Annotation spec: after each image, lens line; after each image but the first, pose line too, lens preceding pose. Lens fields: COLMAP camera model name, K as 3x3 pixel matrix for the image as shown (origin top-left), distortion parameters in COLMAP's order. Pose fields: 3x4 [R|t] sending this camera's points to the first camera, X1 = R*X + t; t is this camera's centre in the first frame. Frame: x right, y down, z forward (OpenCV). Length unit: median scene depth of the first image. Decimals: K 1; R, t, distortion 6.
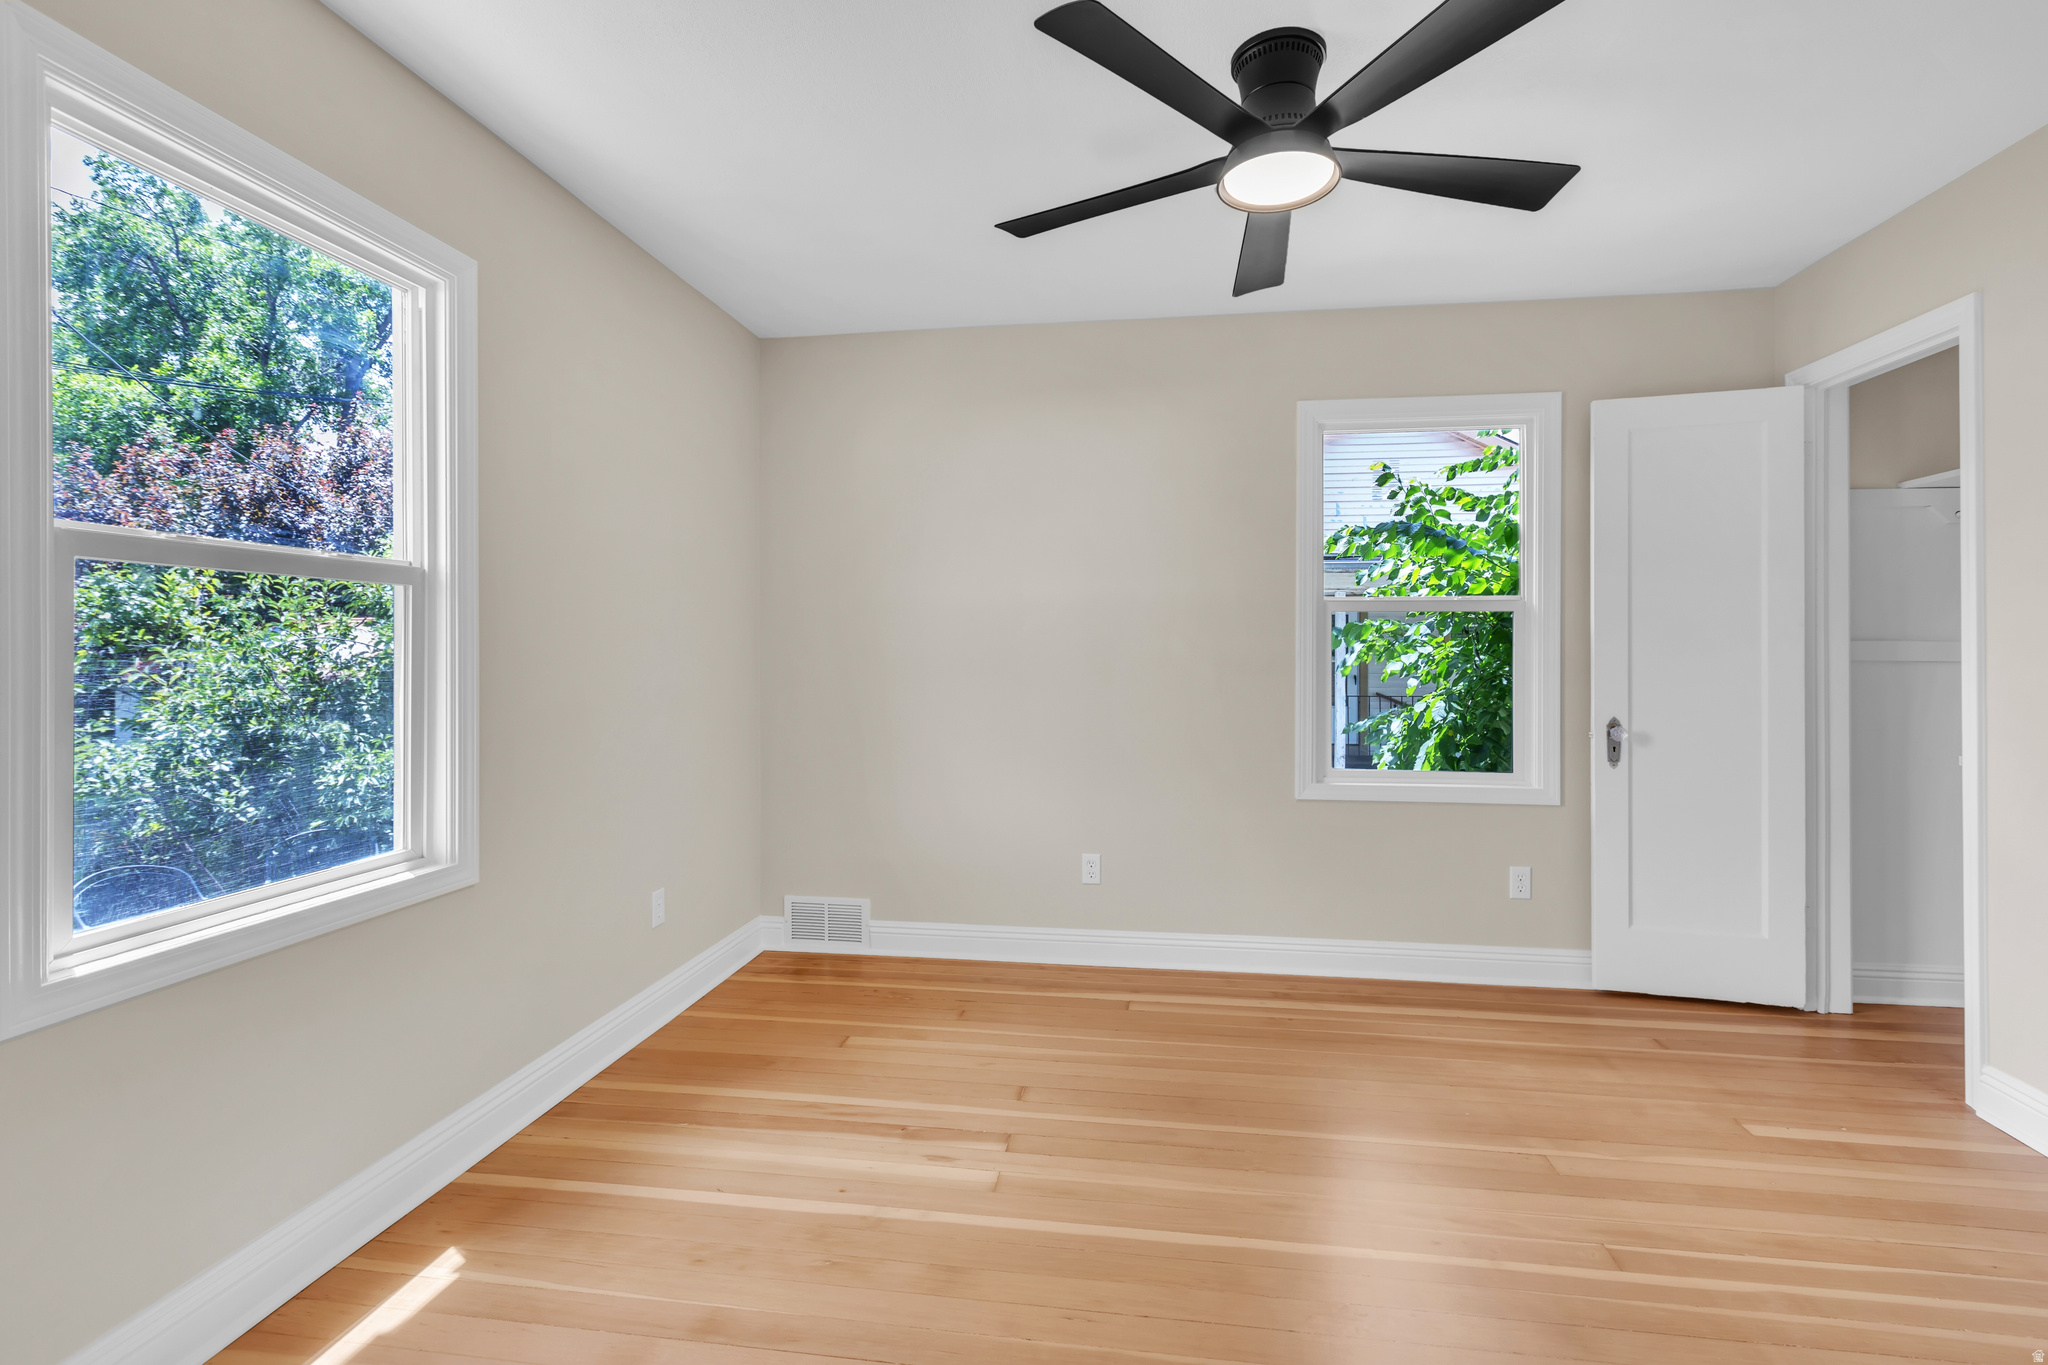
lens RADIAL K [[921.0, 0, 1029.8], [0, 921.0, 648.7], [0, 0, 1]] dist [0.024079, 0.000369]
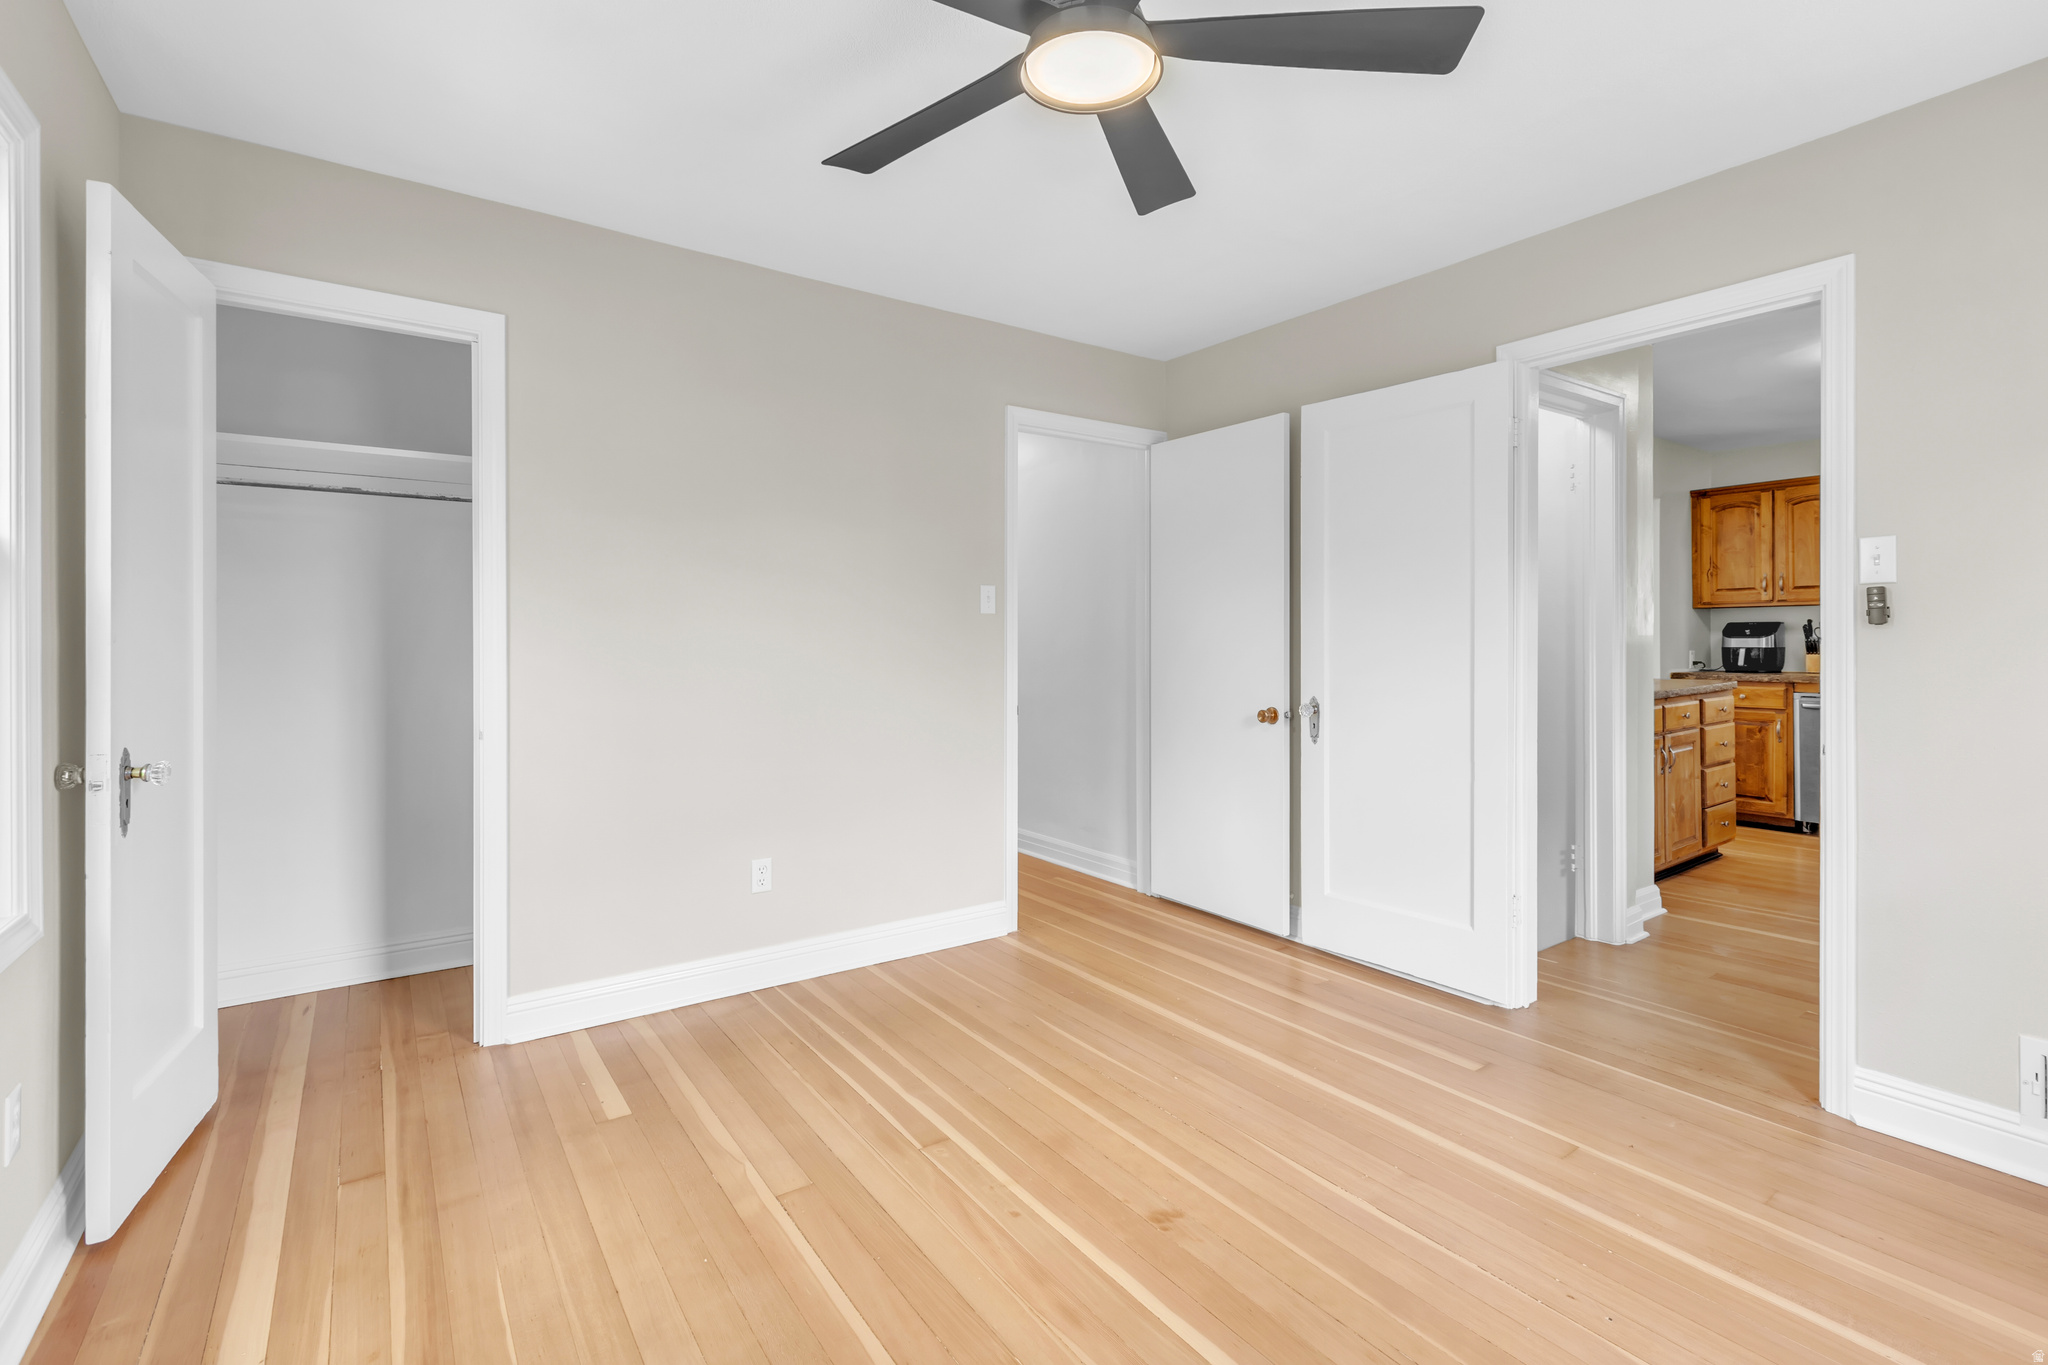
lens RADIAL K [[921.0, 0, 1029.8], [0, 921.0, 648.7], [0, 0, 1]] dist [0.024079, 0.000369]
pose [[-0.693252, -0.001912, 0.720692, -0.226100], [-0.000461, 0.999997, 0.002209, 0.018893], [-0.720695, 0.001199, -0.693252, 1.306727]]
